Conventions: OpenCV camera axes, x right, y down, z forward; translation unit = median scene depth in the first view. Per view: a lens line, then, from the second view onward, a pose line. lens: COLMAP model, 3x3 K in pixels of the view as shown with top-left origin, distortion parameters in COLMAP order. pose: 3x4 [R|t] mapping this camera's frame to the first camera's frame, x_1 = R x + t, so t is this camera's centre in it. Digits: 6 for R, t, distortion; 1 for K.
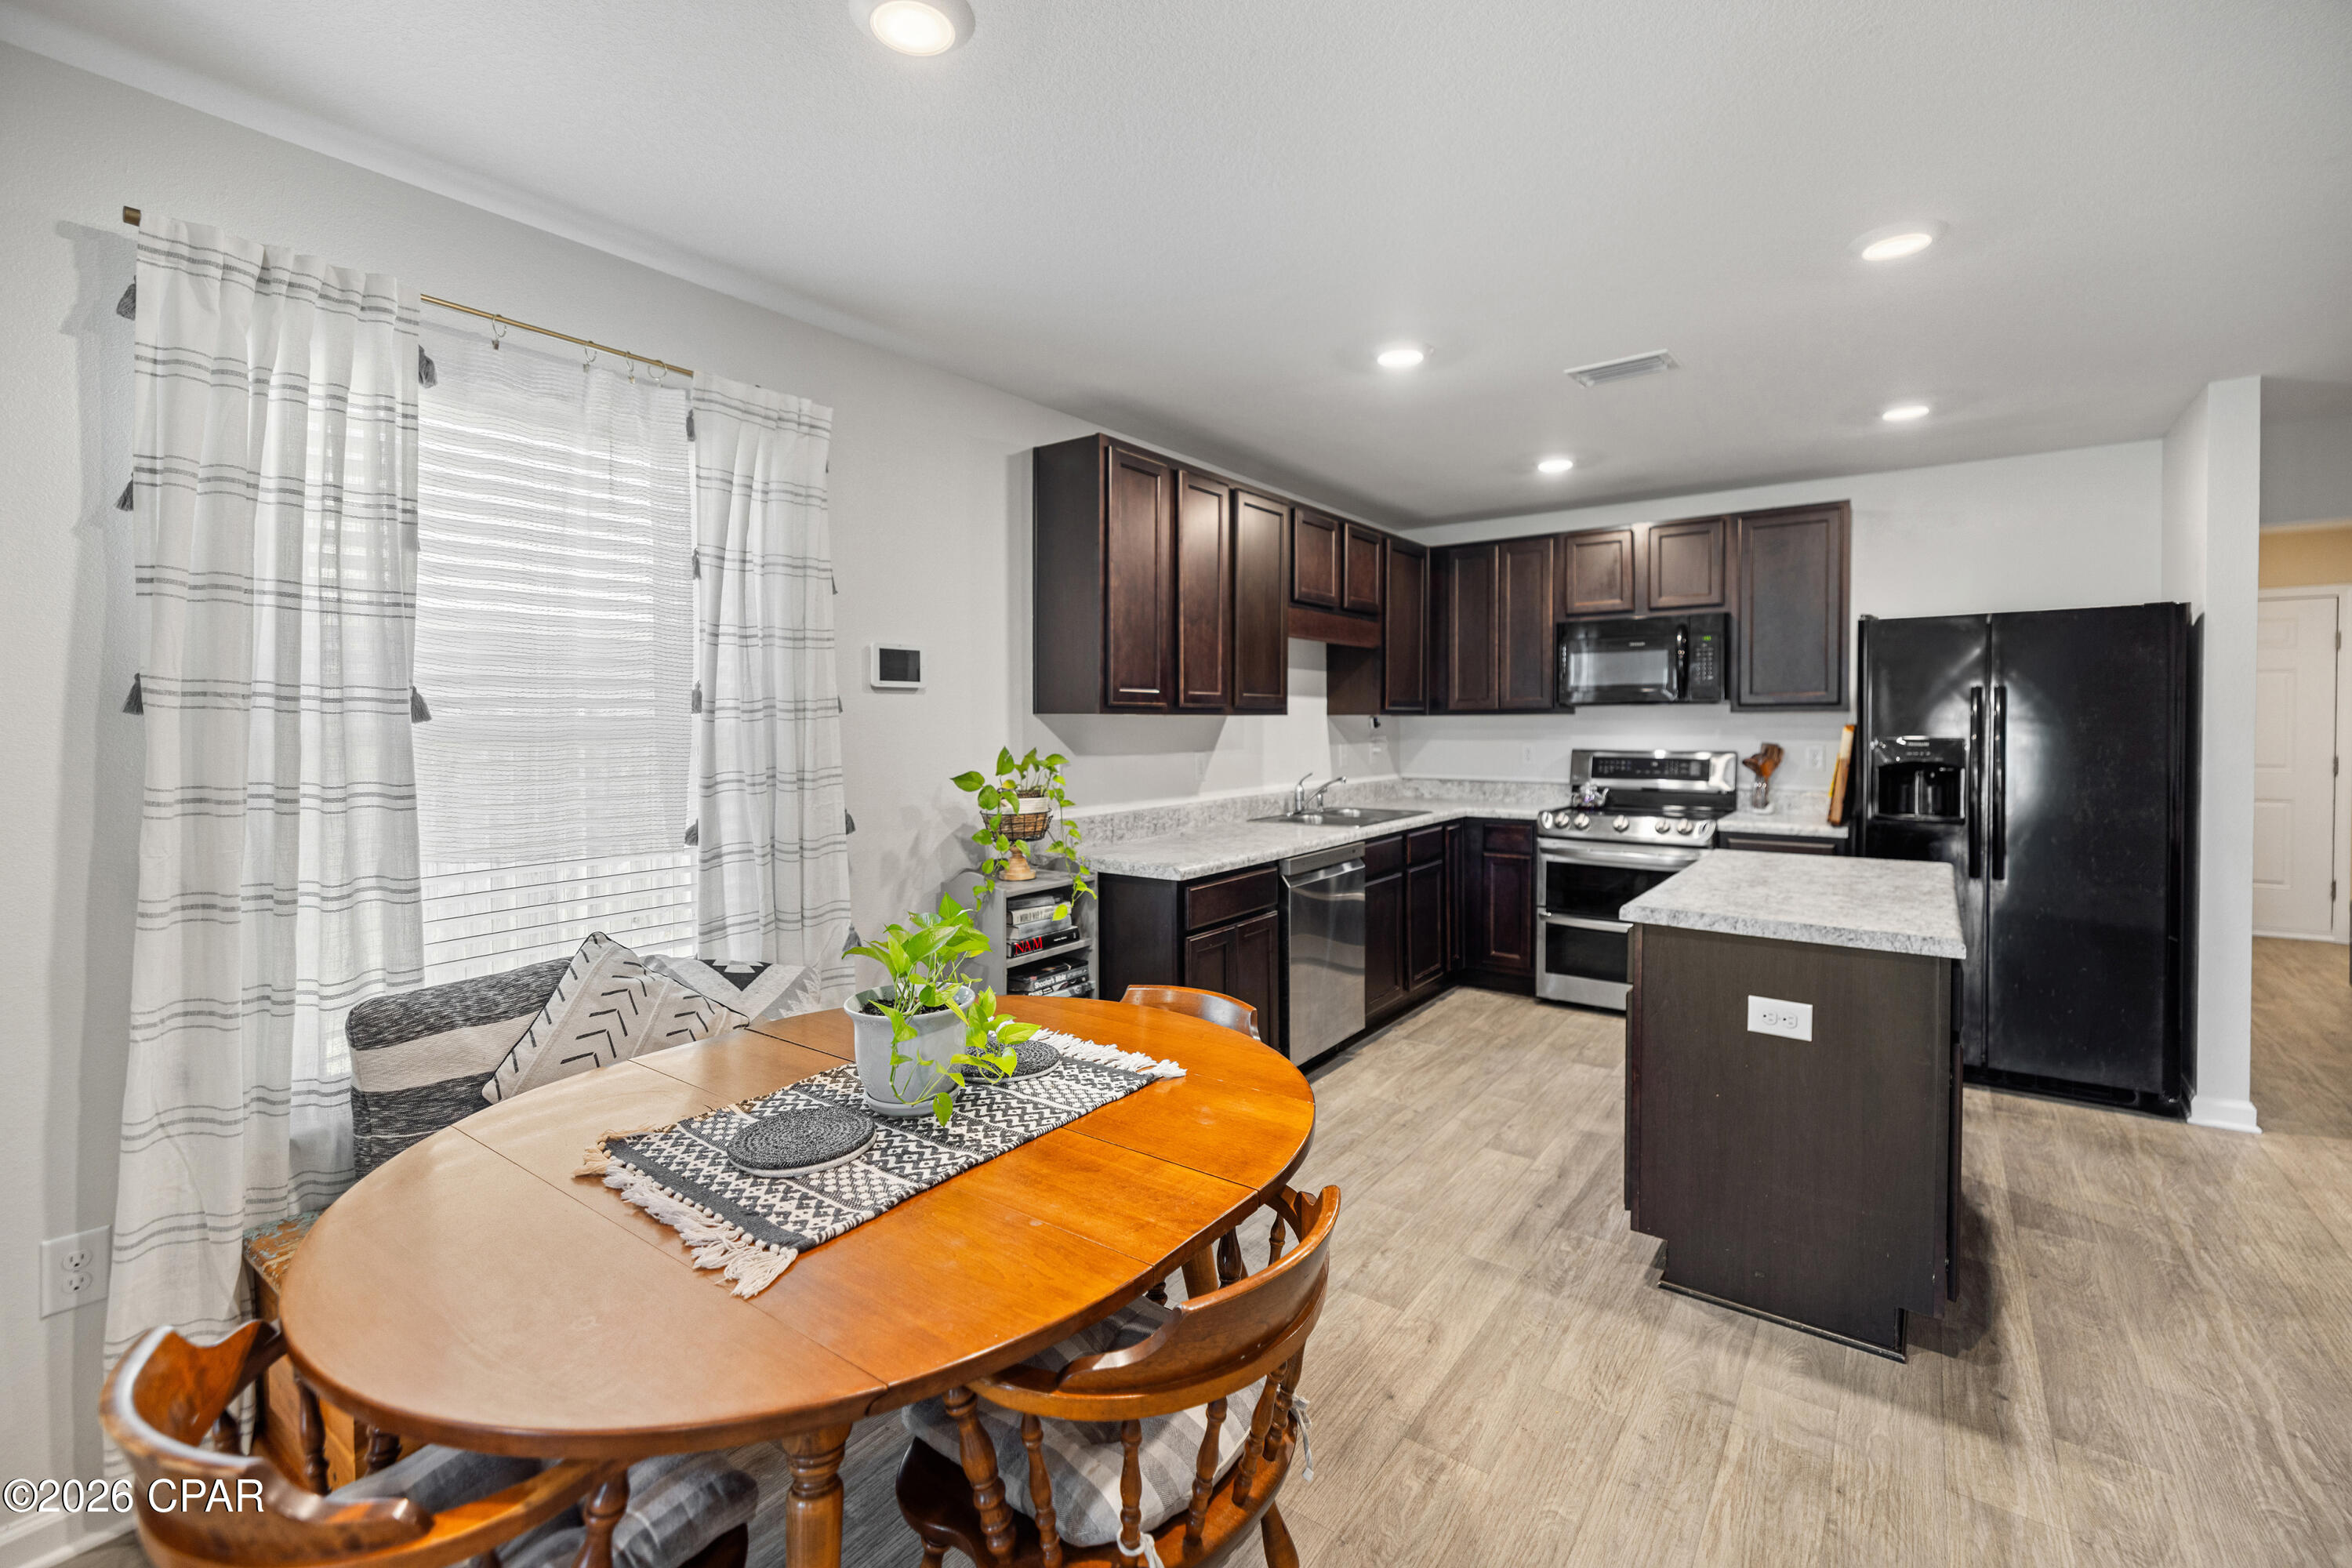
lens RADIAL K [[1045.8, 0, 1176.0], [0, 1045.8, 739.6], [0, 0, 1]] dist [-0.003908, -0.000083]
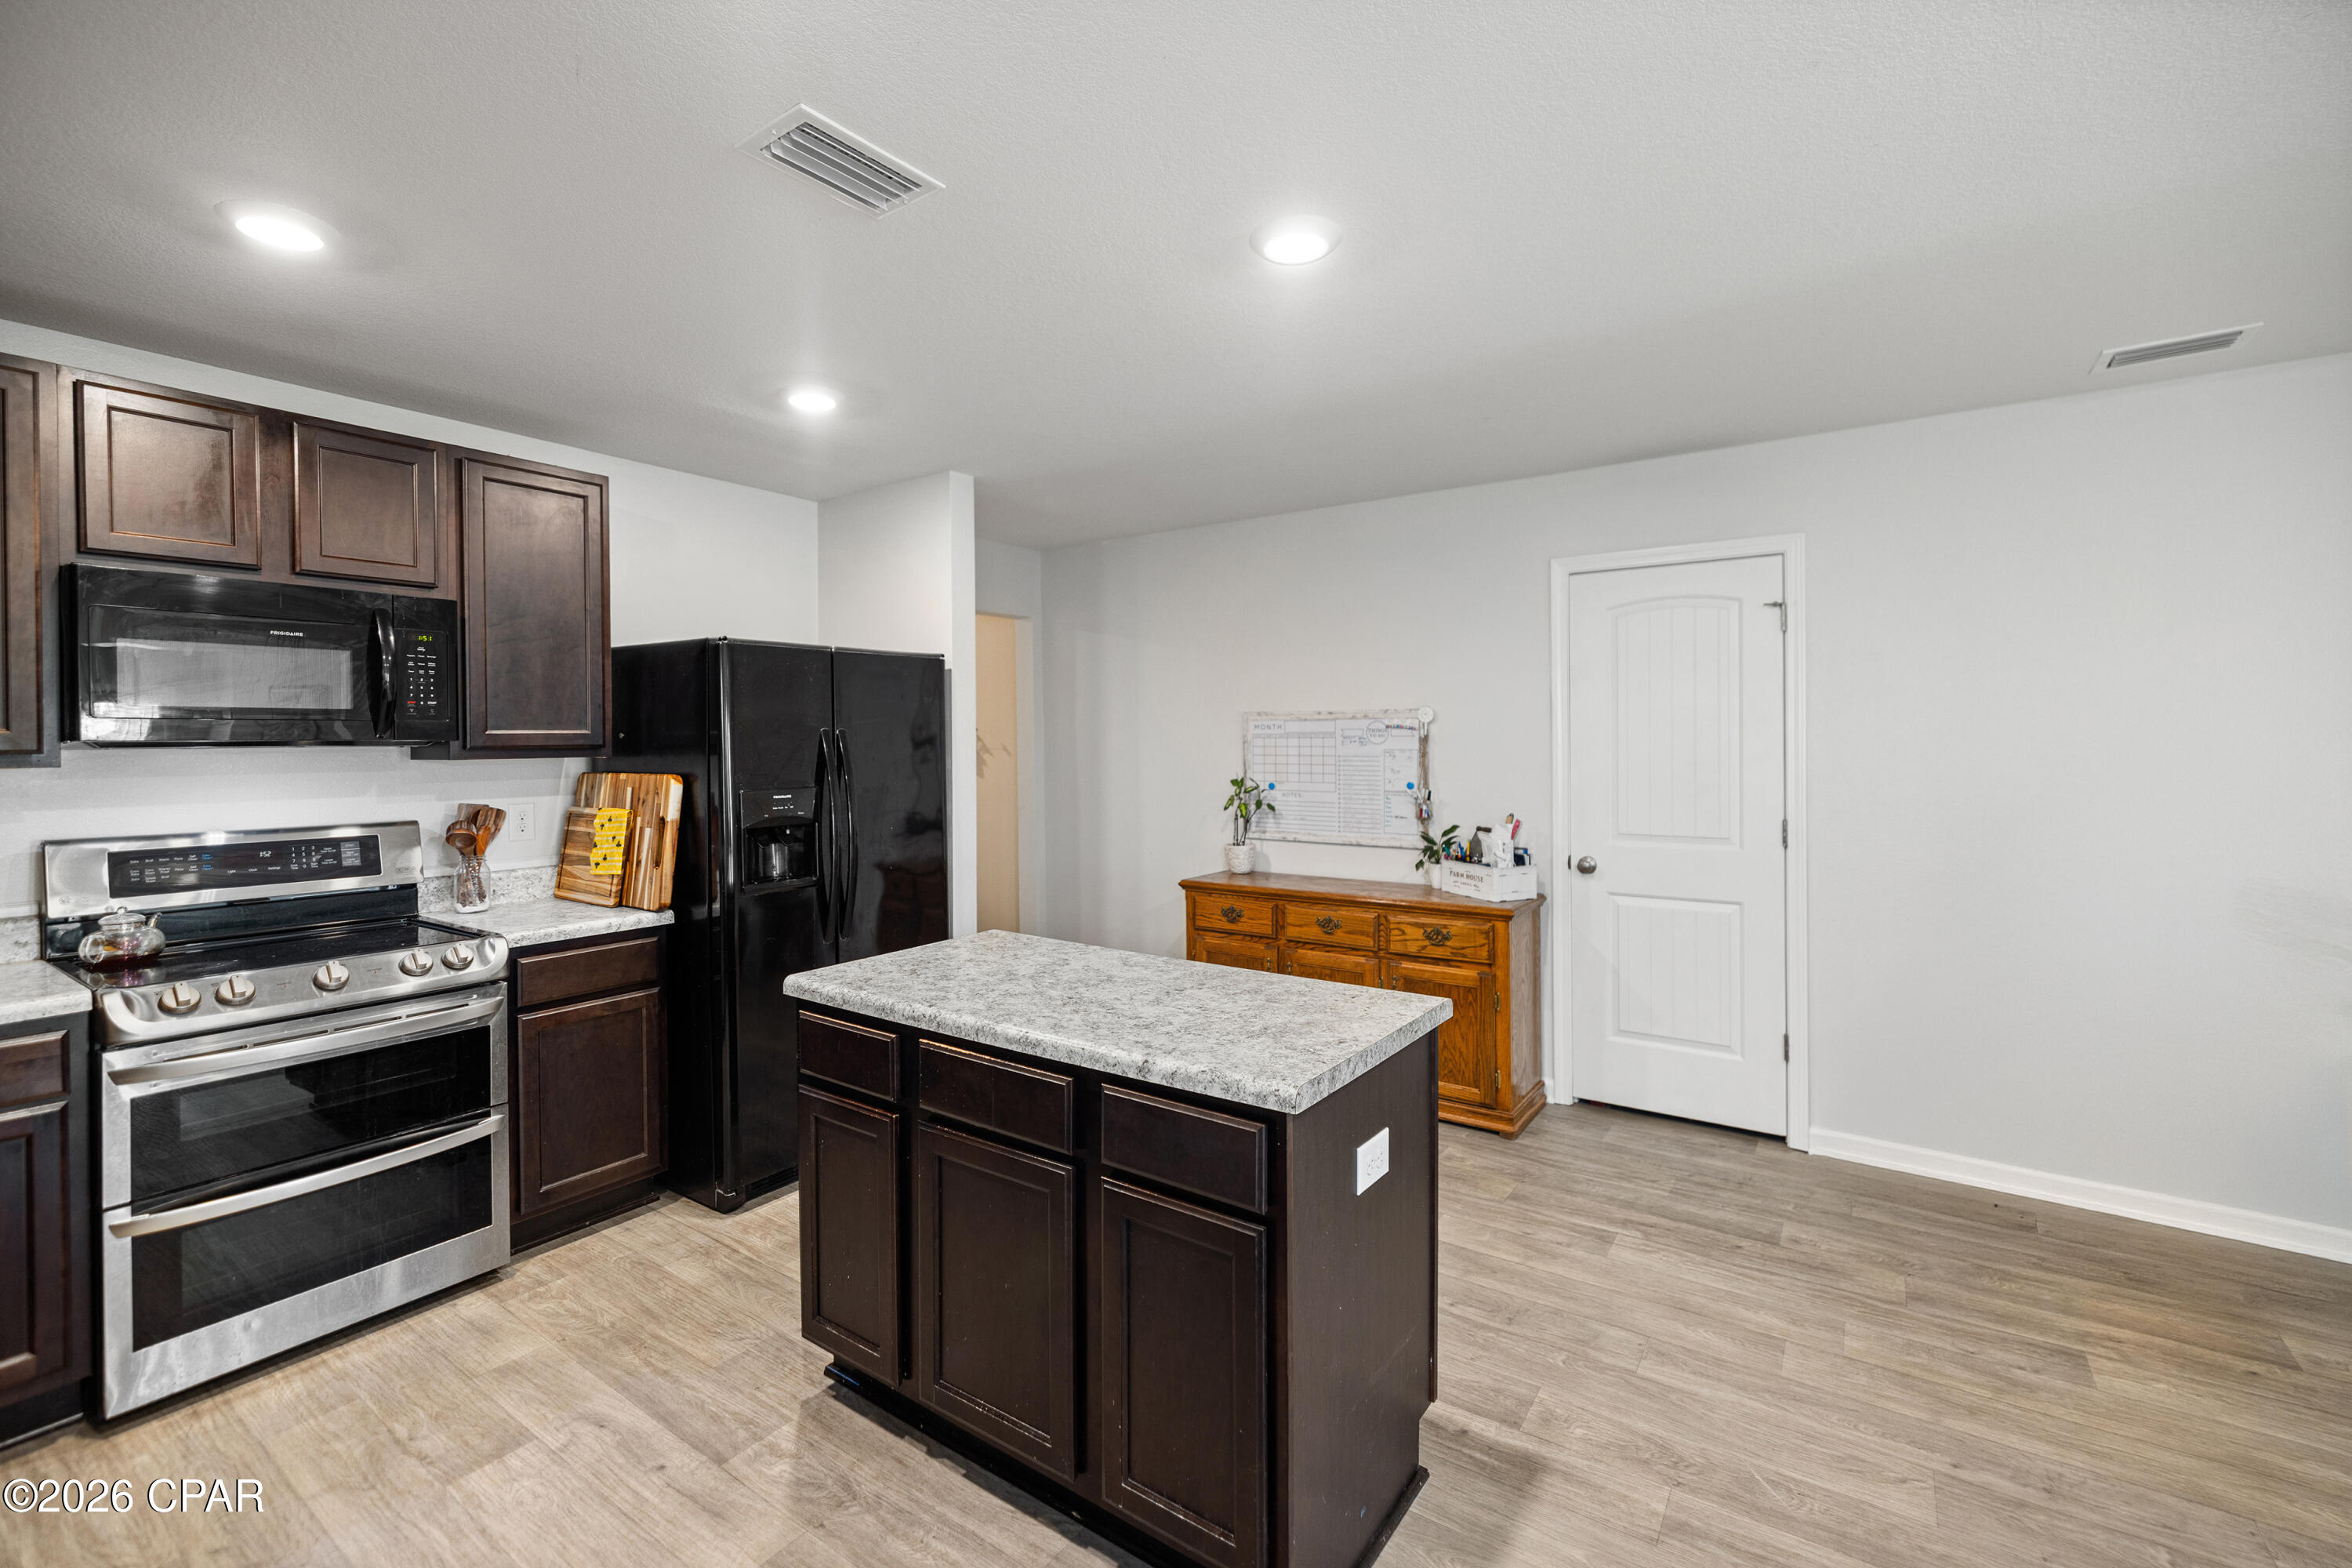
lens RADIAL K [[1010.9, 0, 1171.6], [0, 1010.9, 746.2], [0, 0, 1]] dist [-0.000723, -0.000054]
pose [[-0.033401, -0.001466, 0.999441, -0.130203], [0.021051, 0.999776, 0.002170, -0.036622], [-0.999220, 0.021112, -0.033362, 0.827012]]
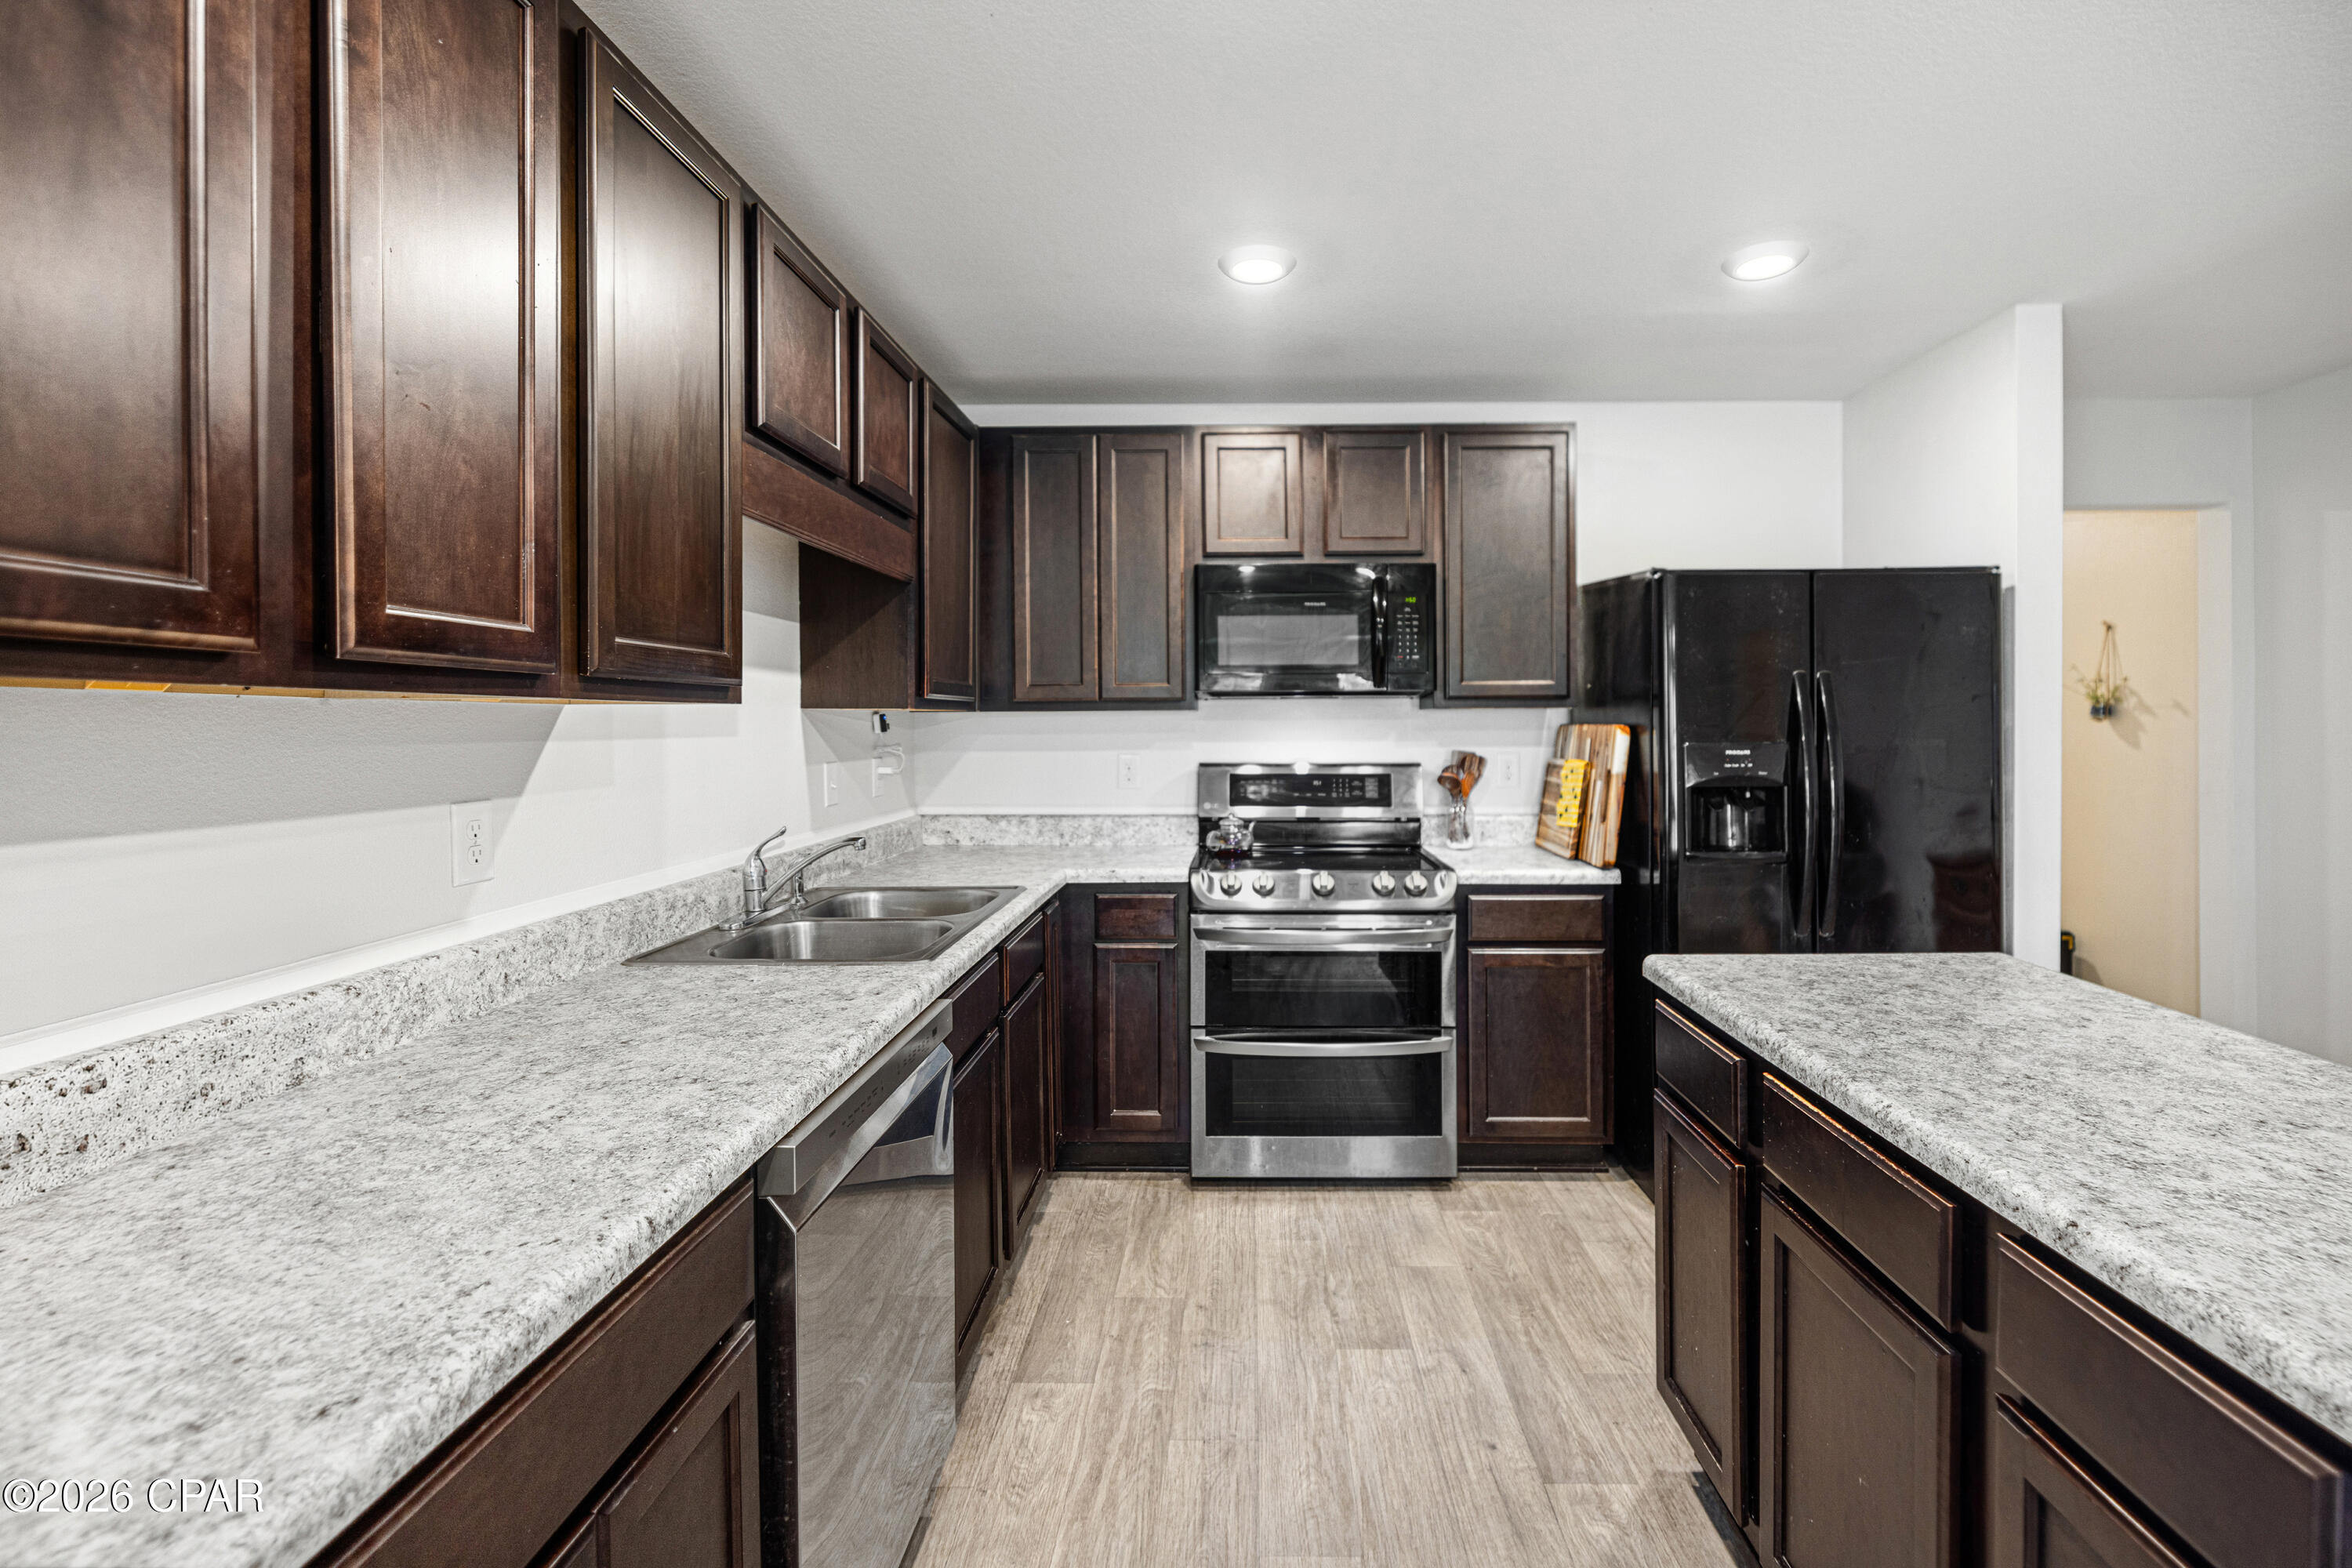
lens RADIAL K [[1024.5, 0, 1253.8], [0, 1024.5, 737.9], [0, 0, 1]] dist [0.001168, -0.000280]
pose [[0.809661, -0.008117, 0.586842, 0.043443], [0.010146, 0.999949, -0.000167, -0.009929], [-0.586811, 0.006089, 0.809701, 0.727753]]
